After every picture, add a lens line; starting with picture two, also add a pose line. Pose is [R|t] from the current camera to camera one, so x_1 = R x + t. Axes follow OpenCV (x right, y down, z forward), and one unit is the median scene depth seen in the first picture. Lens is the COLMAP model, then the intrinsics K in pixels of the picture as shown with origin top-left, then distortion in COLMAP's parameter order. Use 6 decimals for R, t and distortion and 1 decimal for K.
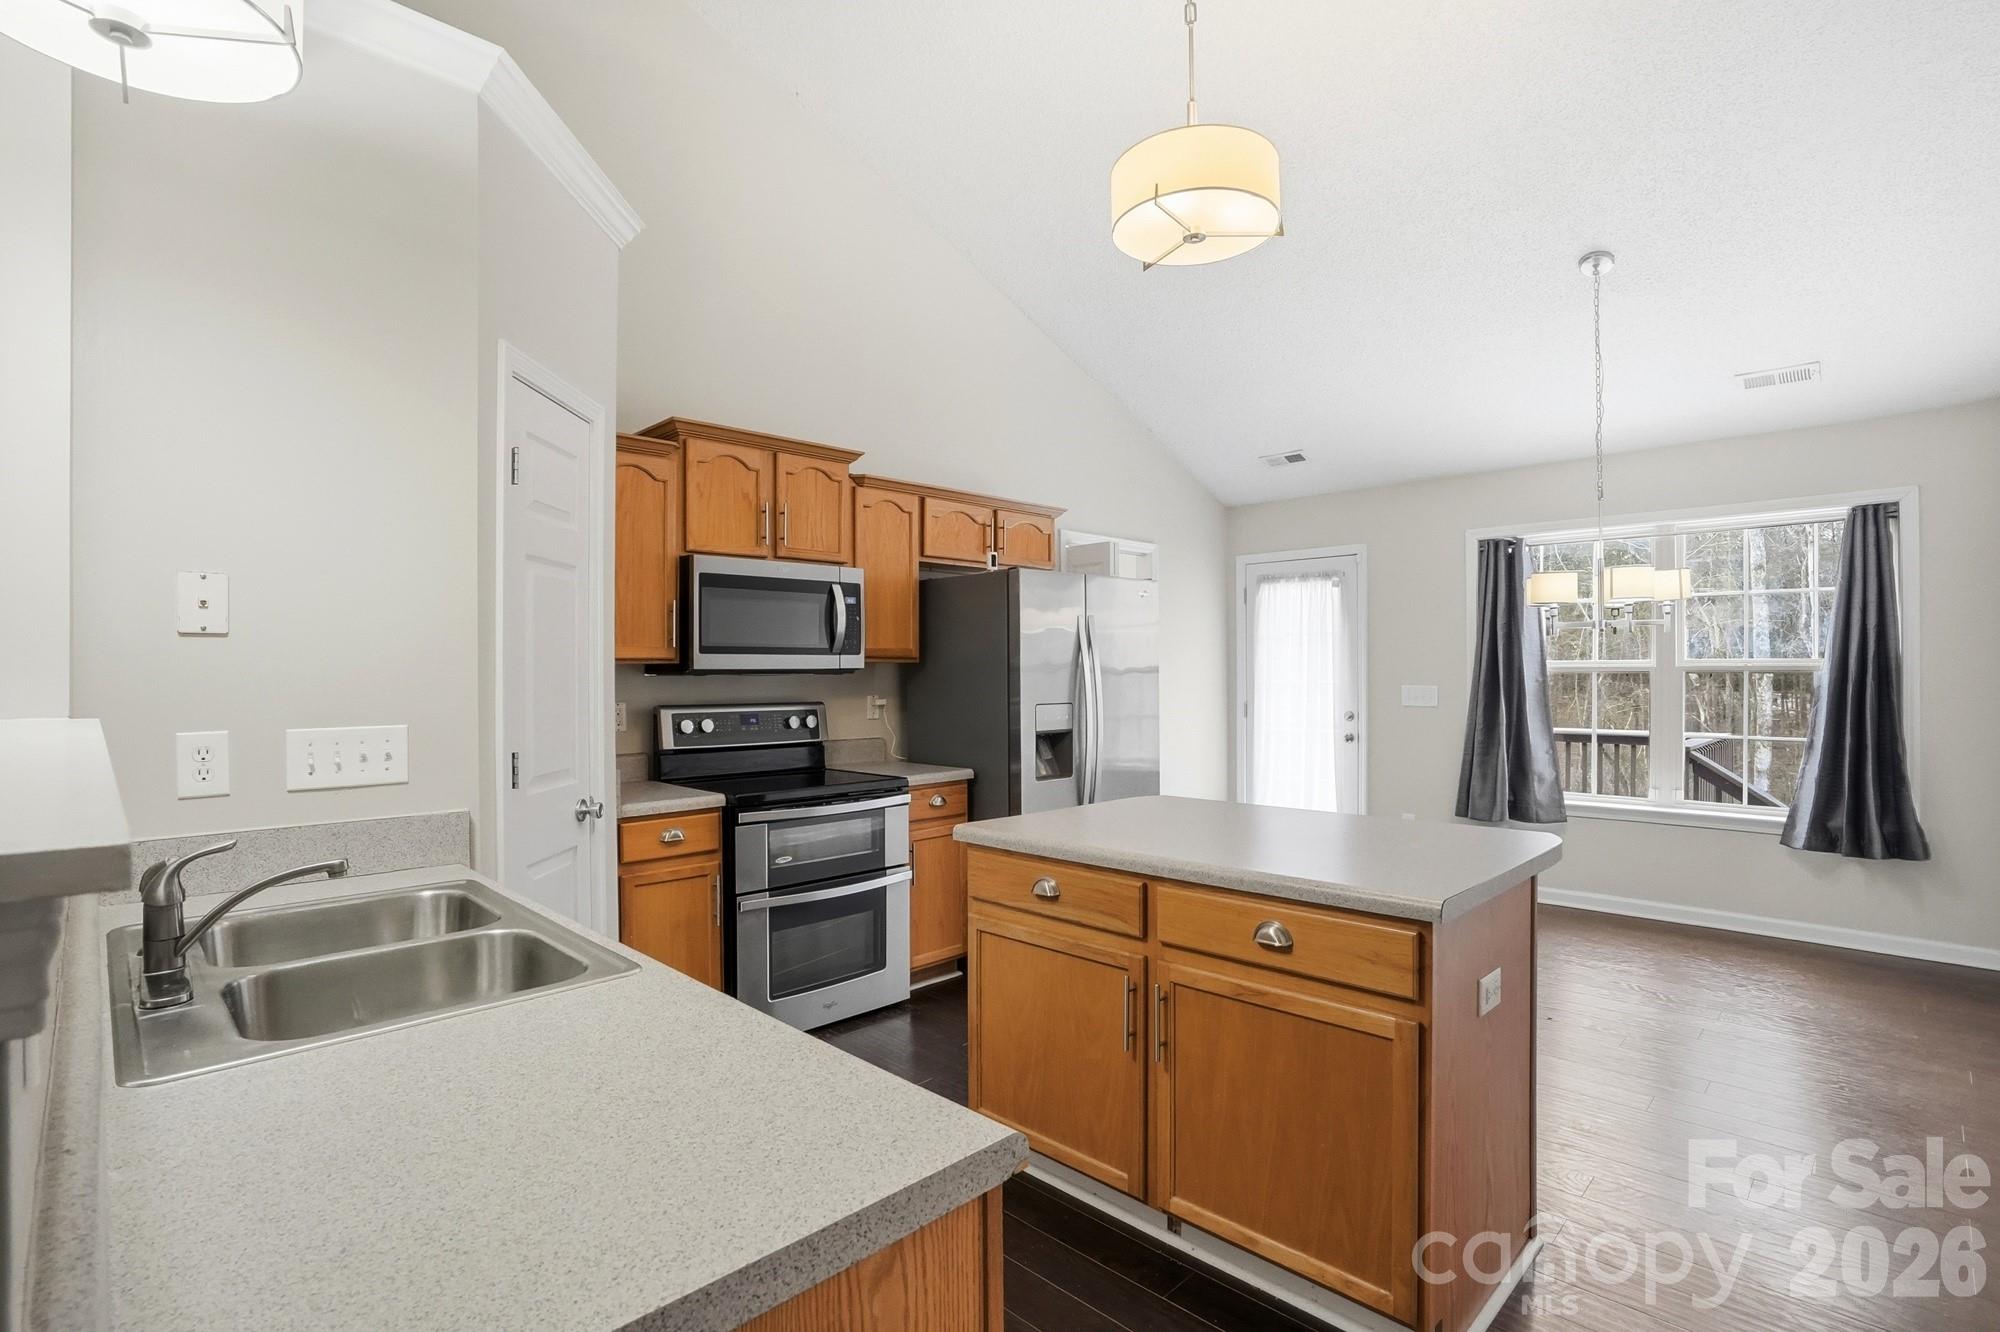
lens RADIAL K [[950.0, 0, 1005.1], [0, 950.0, 670.9], [0, 0, 1]] dist [-0.051745, 0.019121]
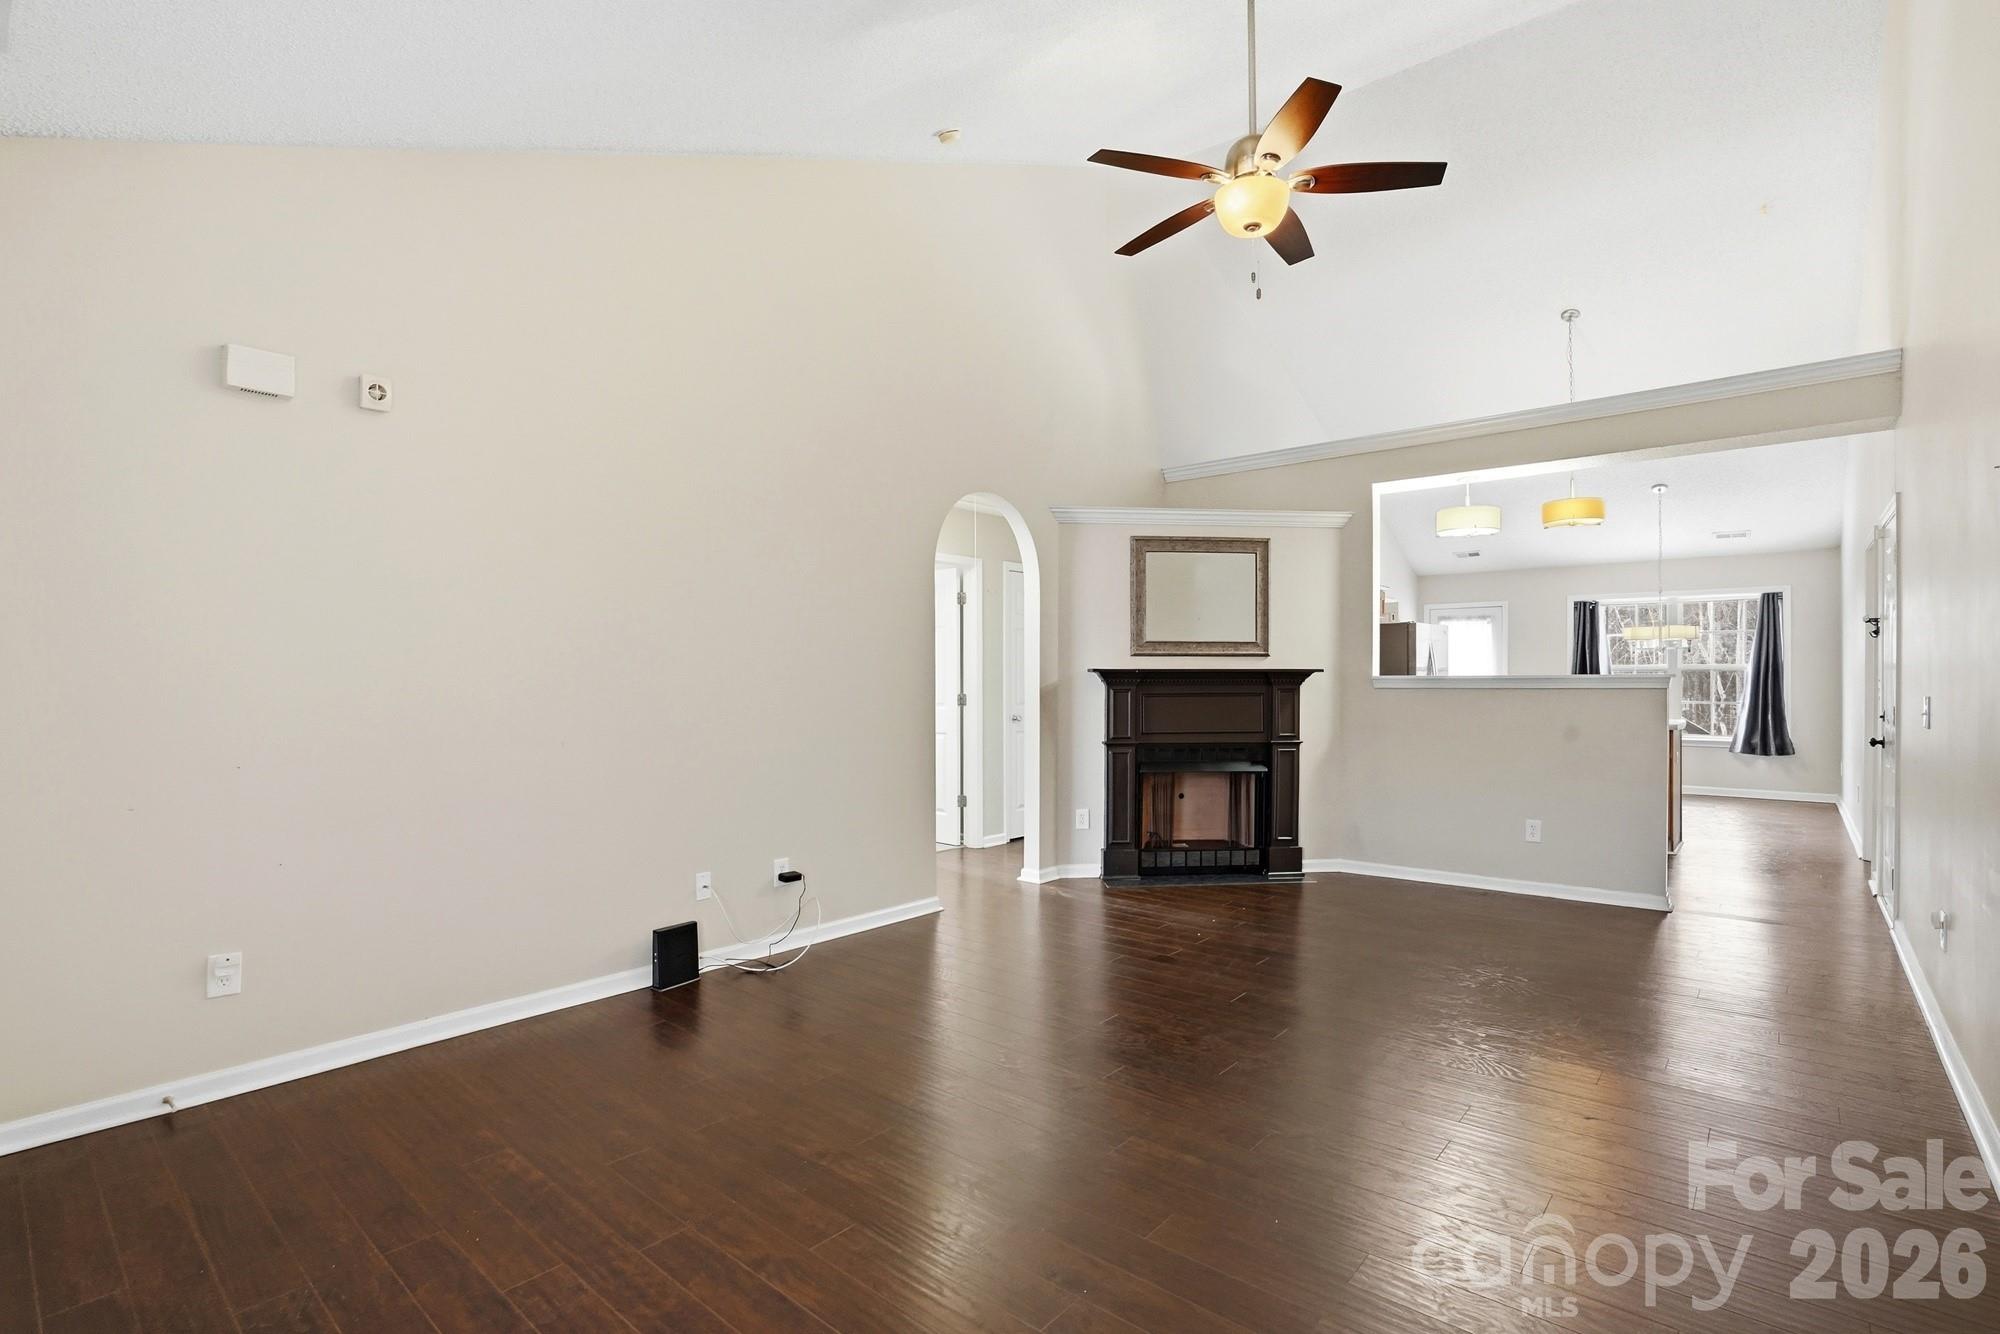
lens RADIAL K [[947.6, 0, 1004.2], [0, 947.6, 683.3], [0, 0, 1]] dist [-0.057250, 0.022682]
pose [[0.996847, 0.001138, 0.079340, -1.030071], [-0.001562, 0.999985, 0.005293, 0.022634], [-0.079332, -0.005401, 0.996834, -1.017371]]
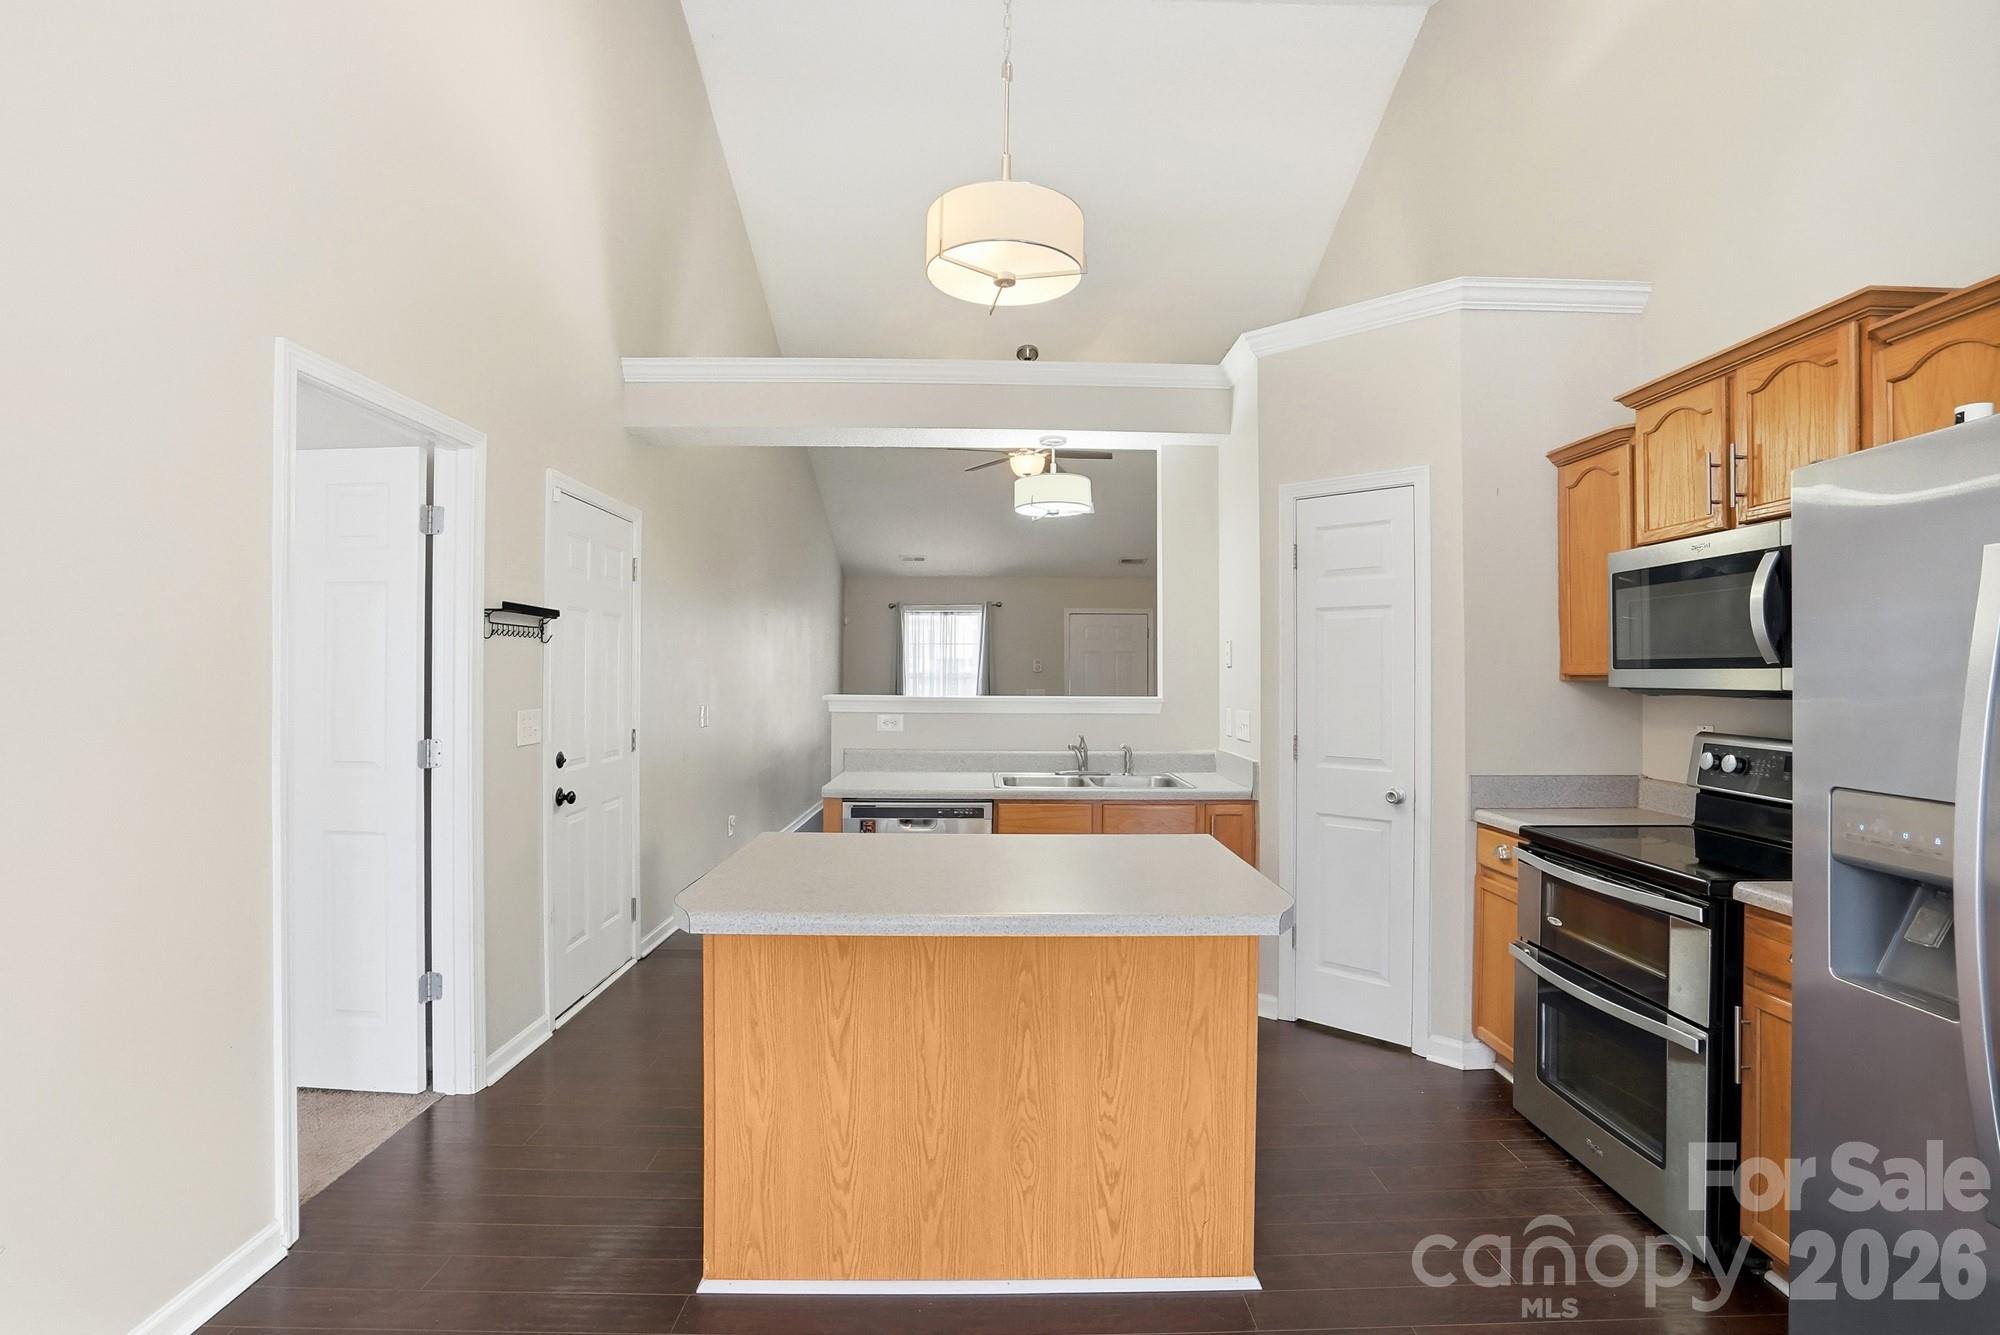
lens RADIAL K [[935.4, 0, 1004.7], [0, 935.4, 667.8], [0, 0, 1]] dist [-0.057045, 0.018190]
pose [[-0.687469, -0.000517, -0.726214, 0.534552], [-0.001245, 0.999999, 0.000468, -0.015415], [0.726213, 0.001226, -0.687469, 0.953508]]
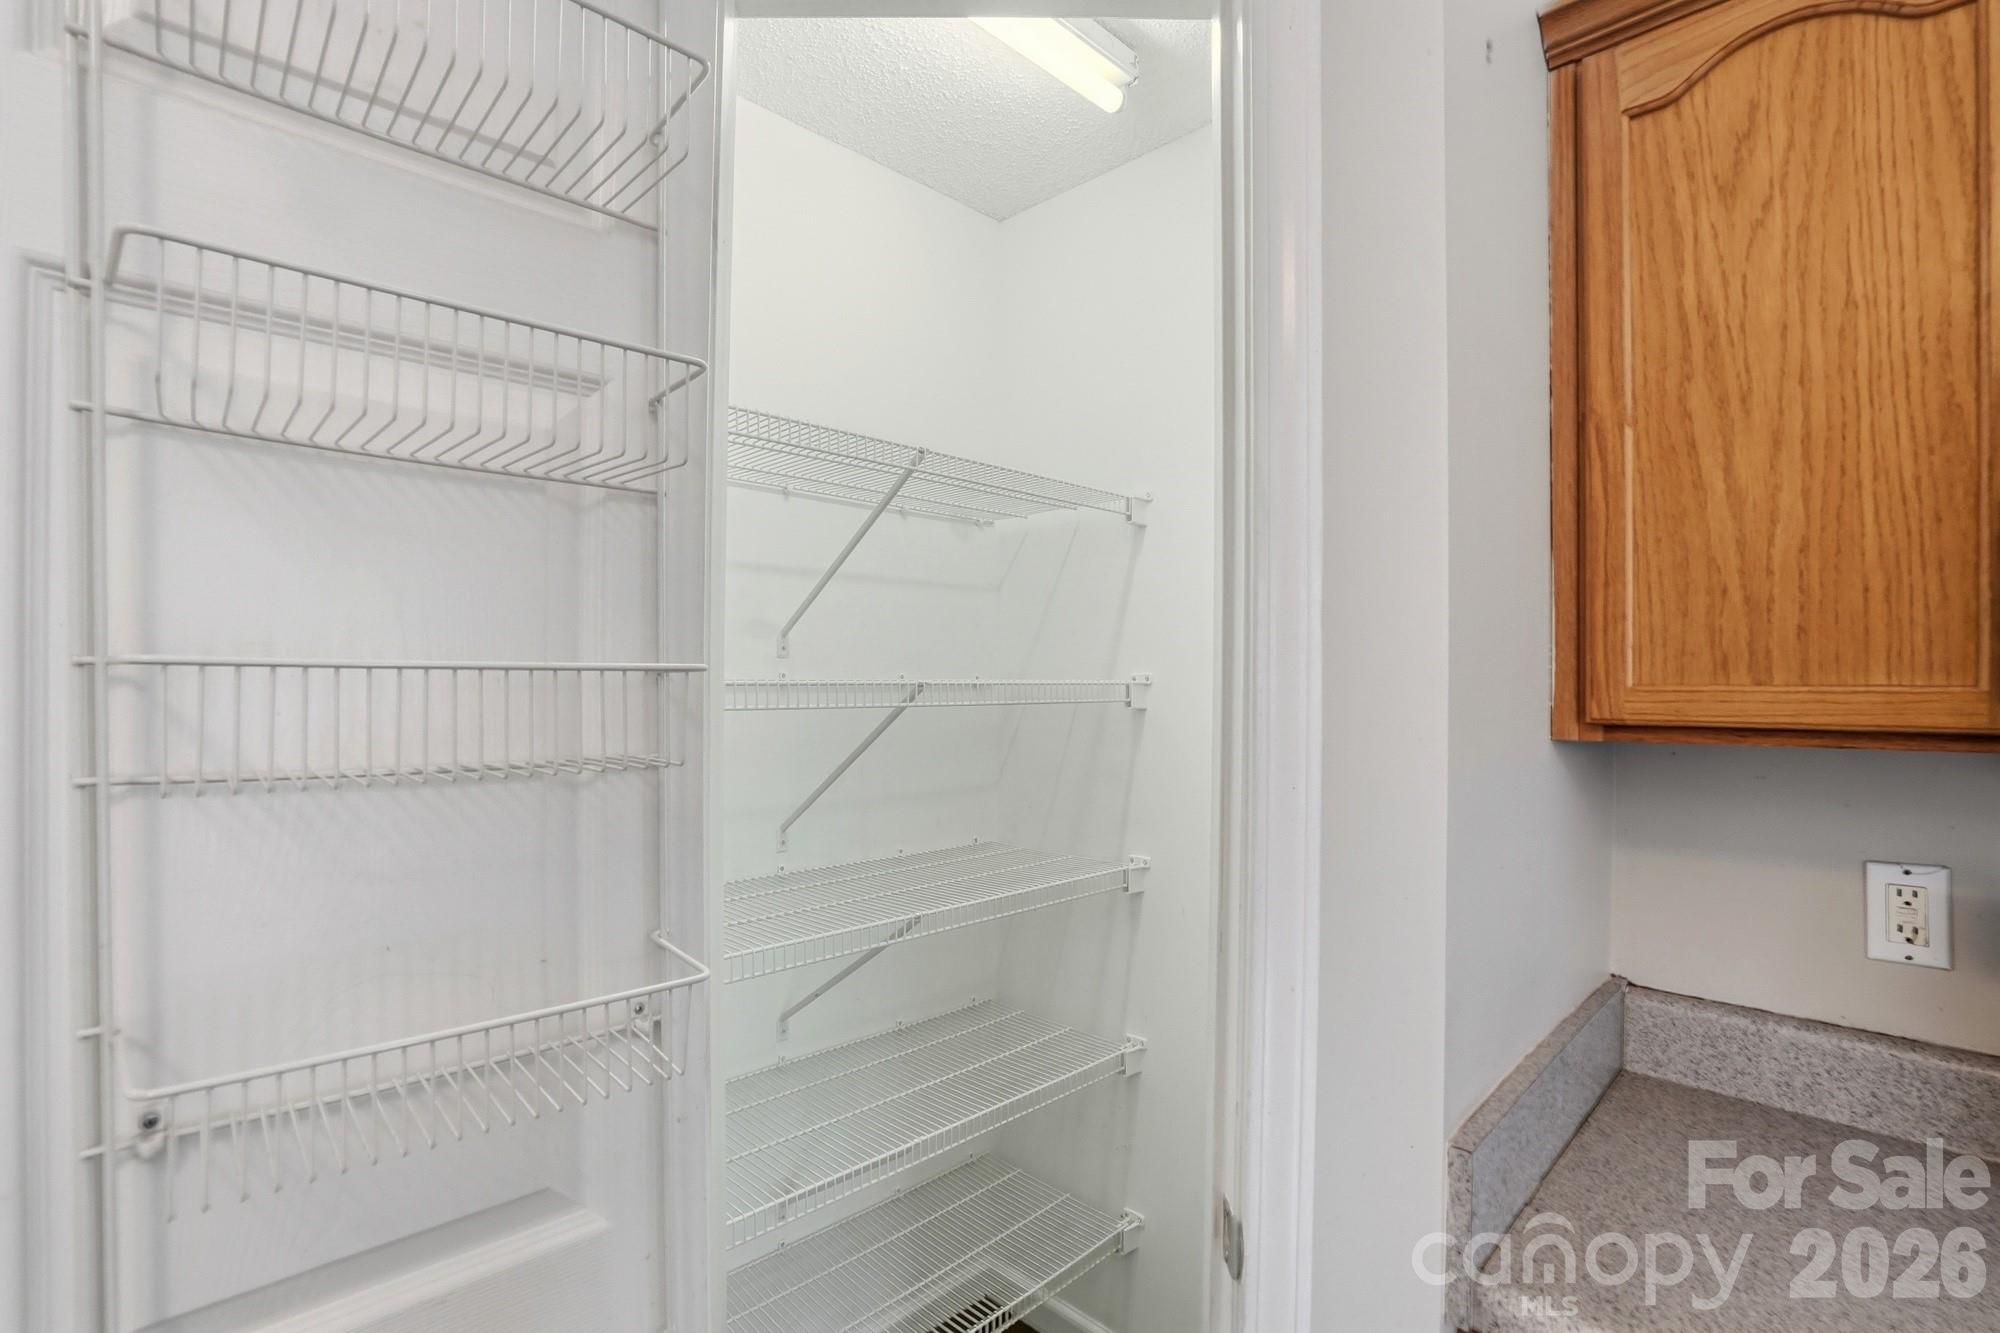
lens RADIAL K [[929.0, 0, 996.7], [0, 929.0, 681.3], [0, 0, 1]] dist [-0.045045, 0.013560]
pose [[-0.012484, 0.005203, -0.999909, -0.105470], [-0.006282, 0.999966, 0.005281, -0.021077], [0.999902, 0.006347, -0.012451, 0.614418]]
